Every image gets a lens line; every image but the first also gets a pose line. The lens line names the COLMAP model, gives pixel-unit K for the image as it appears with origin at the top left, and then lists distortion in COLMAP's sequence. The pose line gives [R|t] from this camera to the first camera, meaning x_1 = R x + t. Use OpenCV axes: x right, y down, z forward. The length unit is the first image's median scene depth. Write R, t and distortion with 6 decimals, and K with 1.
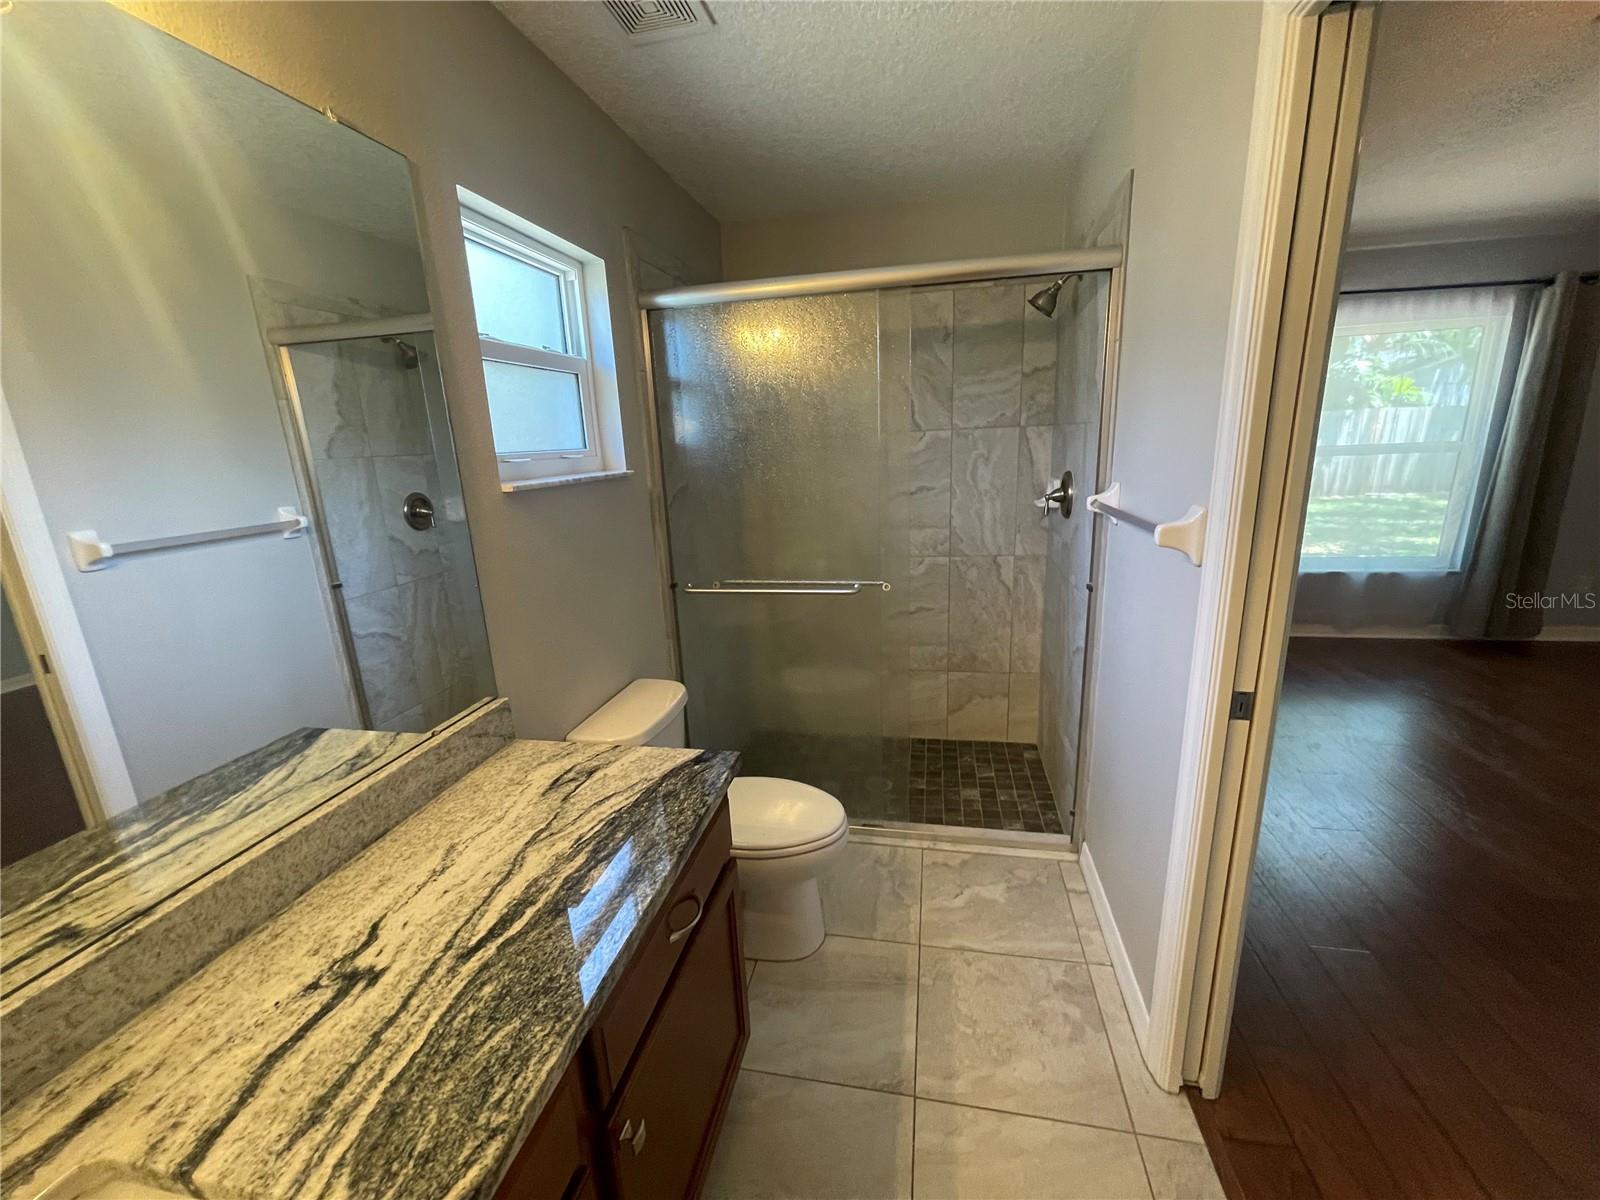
lens RADIAL K [[645.9, 0, 803.1], [0, 645.9, 602.0], [0, 0, 1]] dist [-0.002584, 0.000417]
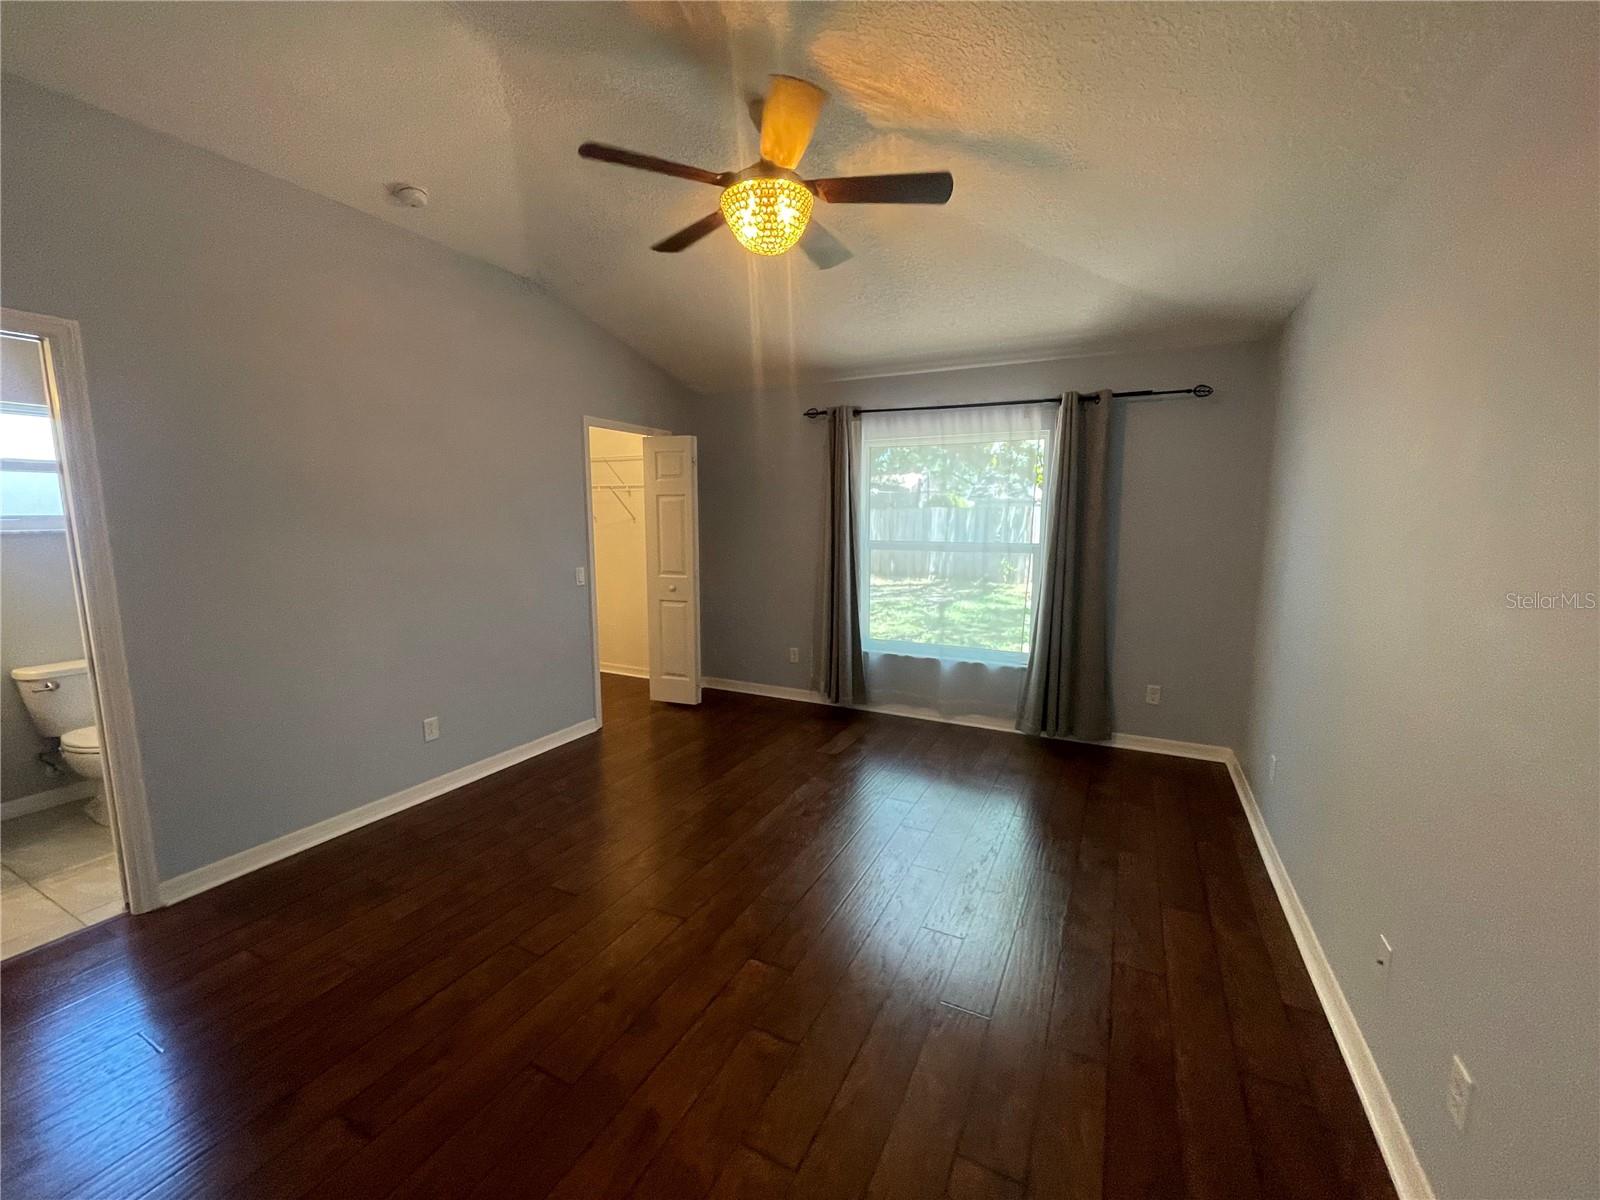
lens RADIAL K [[647.7, 0, 798.2], [0, 647.7, 601.1], [0, 0, 1]] dist [-0.003667, 0.000583]
pose [[0.963024, 0.076019, -0.258467, 3.660213], [-0.103718, 0.990034, -0.095260, -0.063374], [0.248650, 0.118546, 0.961312, -0.369905]]
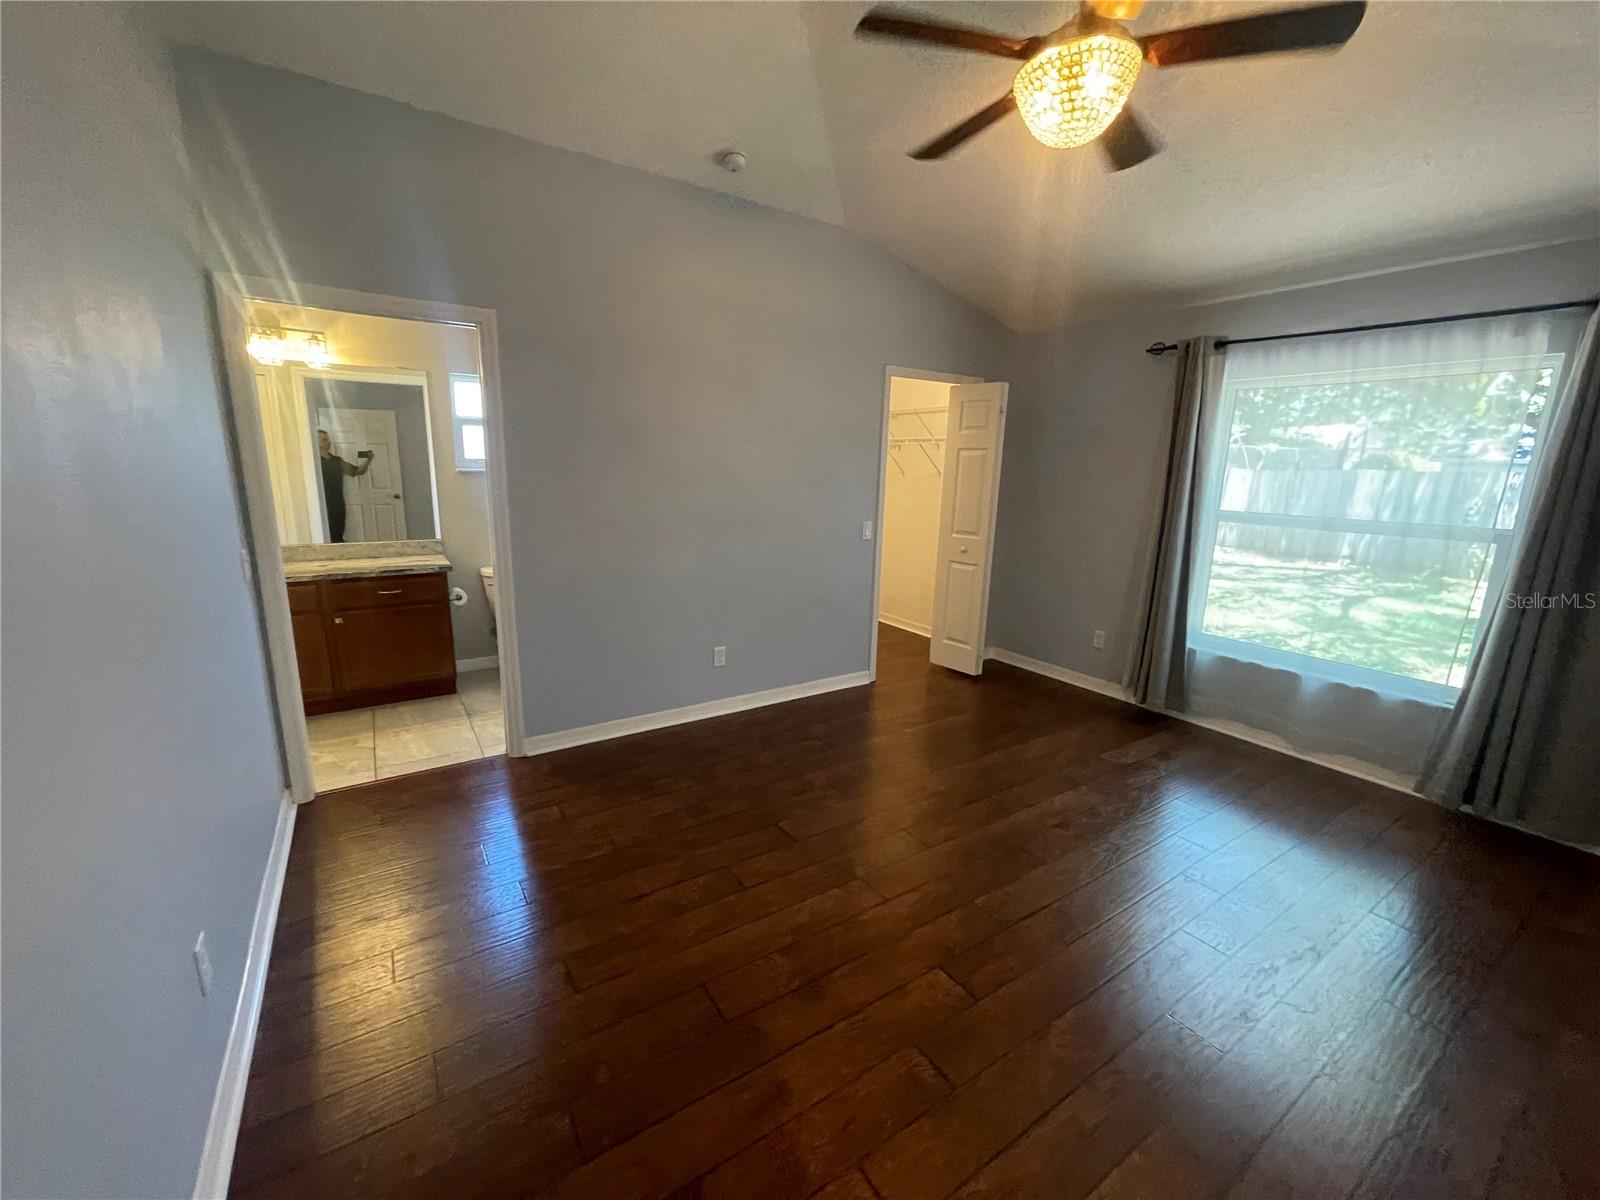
lens RADIAL K [[648.5, 0, 794.1], [0, 648.5, 602.4], [0, 0, 1]] dist [-0.007333, 0.000362]
pose [[0.702404, 0.205261, -0.681540, 3.829787], [-0.225804, 0.972316, 0.060118, -0.160801], [0.675012, 0.111667, 0.729307, -0.058313]]
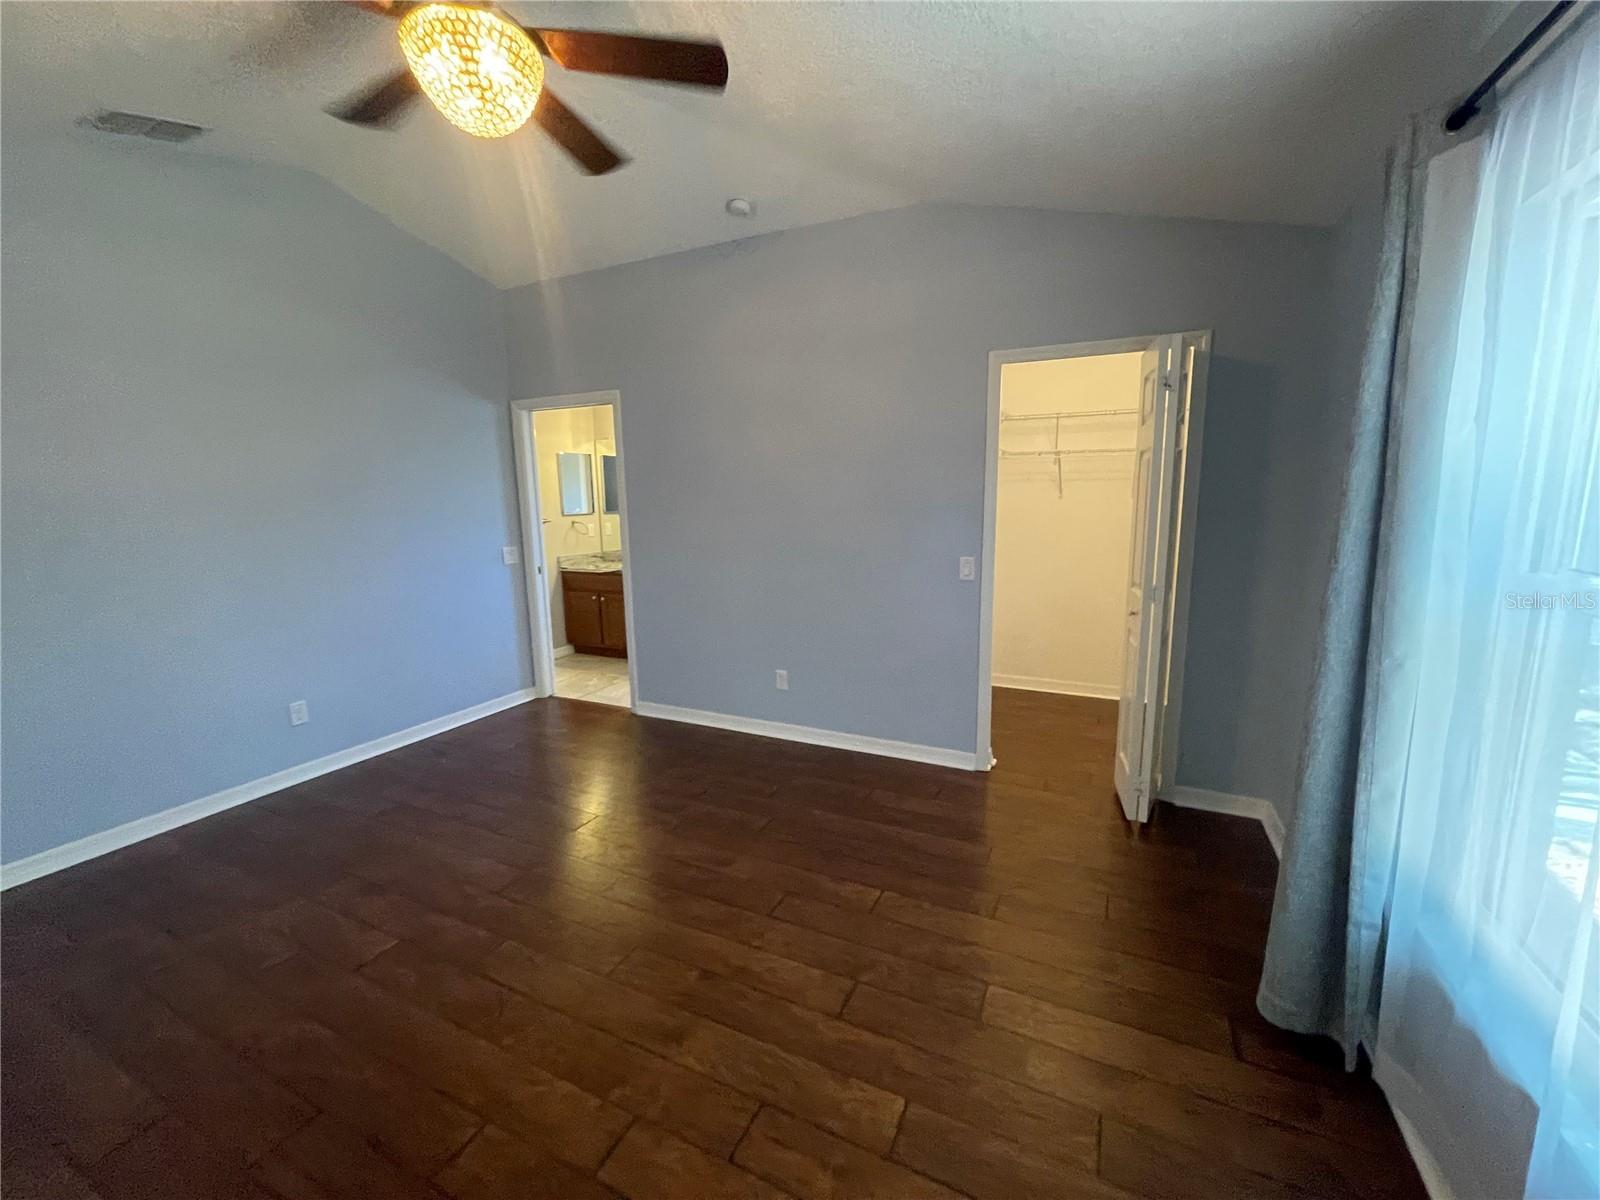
lens RADIAL K [[645.9, 0, 803.1], [0, 645.9, 602.0], [0, 0, 1]] dist [-0.002584, 0.000417]
pose [[-0.243964, 0.203726, -0.948144, 4.486118], [-0.212320, 0.942746, 0.257198, -0.946695], [0.946257, 0.264057, -0.186741, 3.056008]]
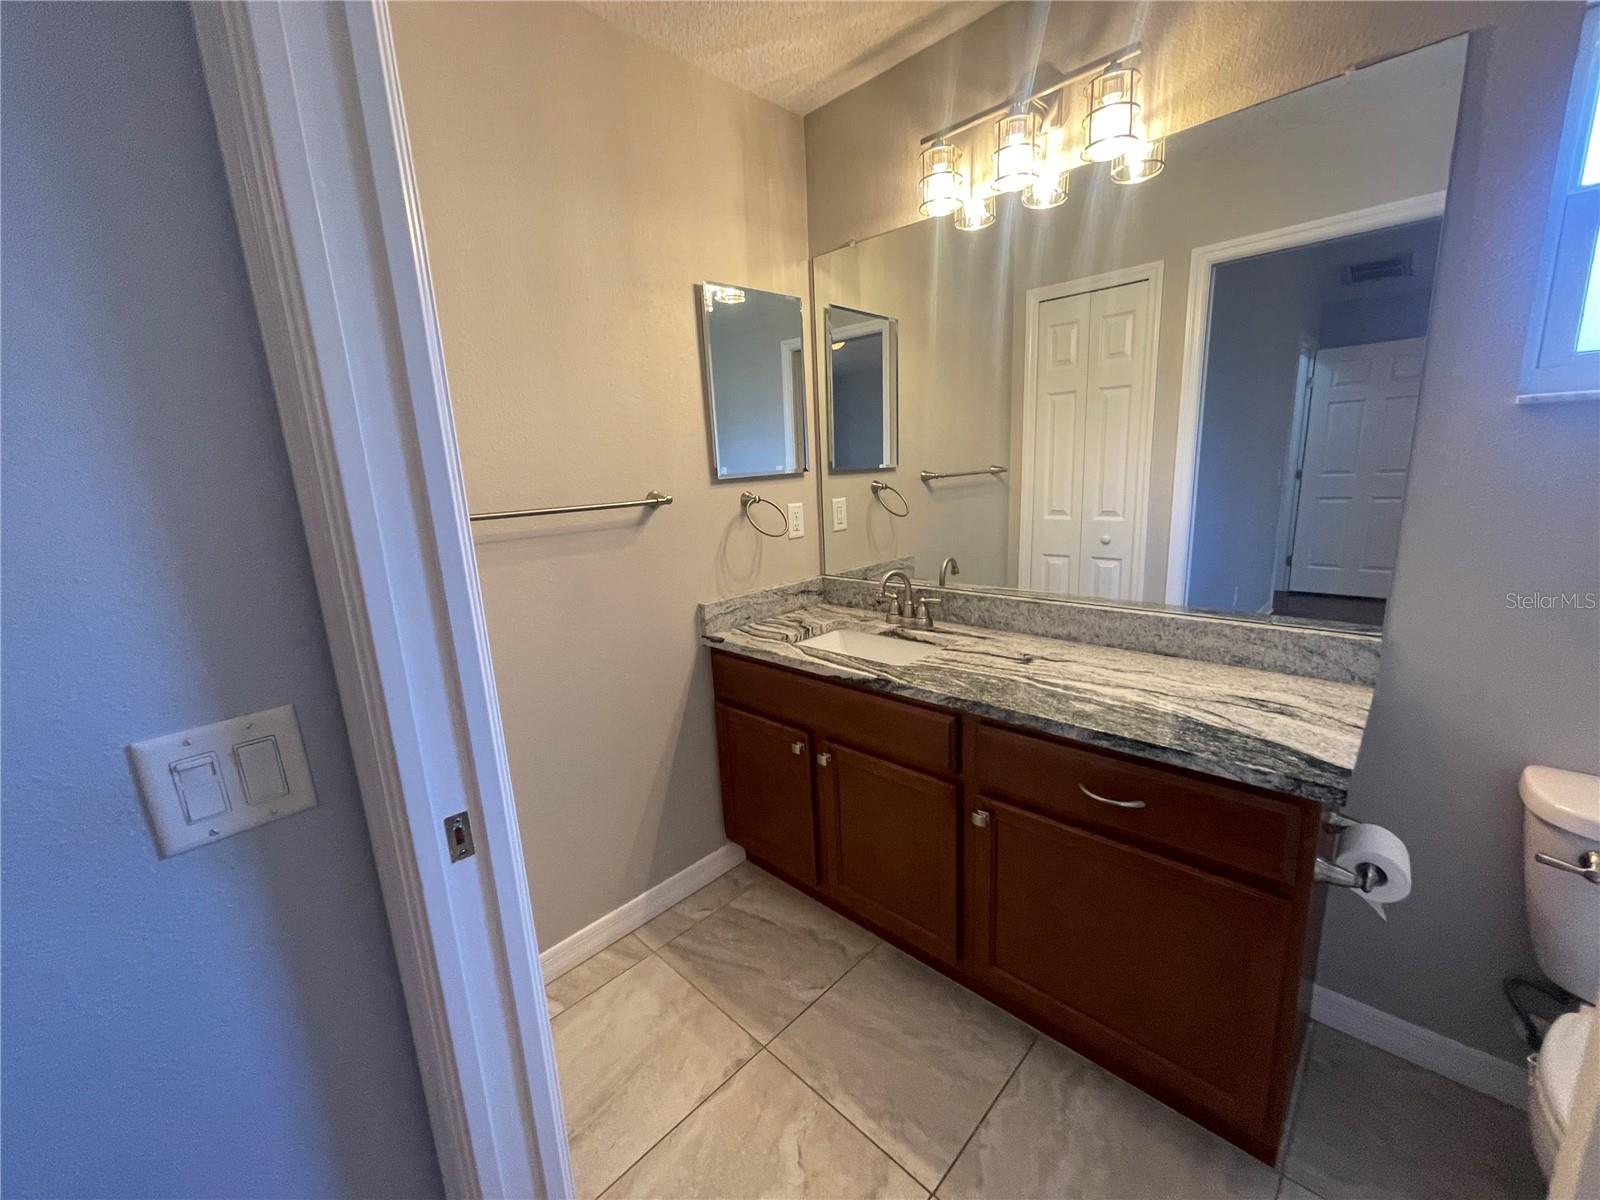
lens RADIAL K [[645.9, 0, 803.1], [0, 645.9, 602.0], [0, 0, 1]] dist [-0.002584, 0.000417]
pose [[-0.536291, 0.244763, -0.807764, 0.955412], [-0.137783, 0.918803, 0.369887, -0.170496], [0.832711, 0.309663, -0.459022, 1.000490]]
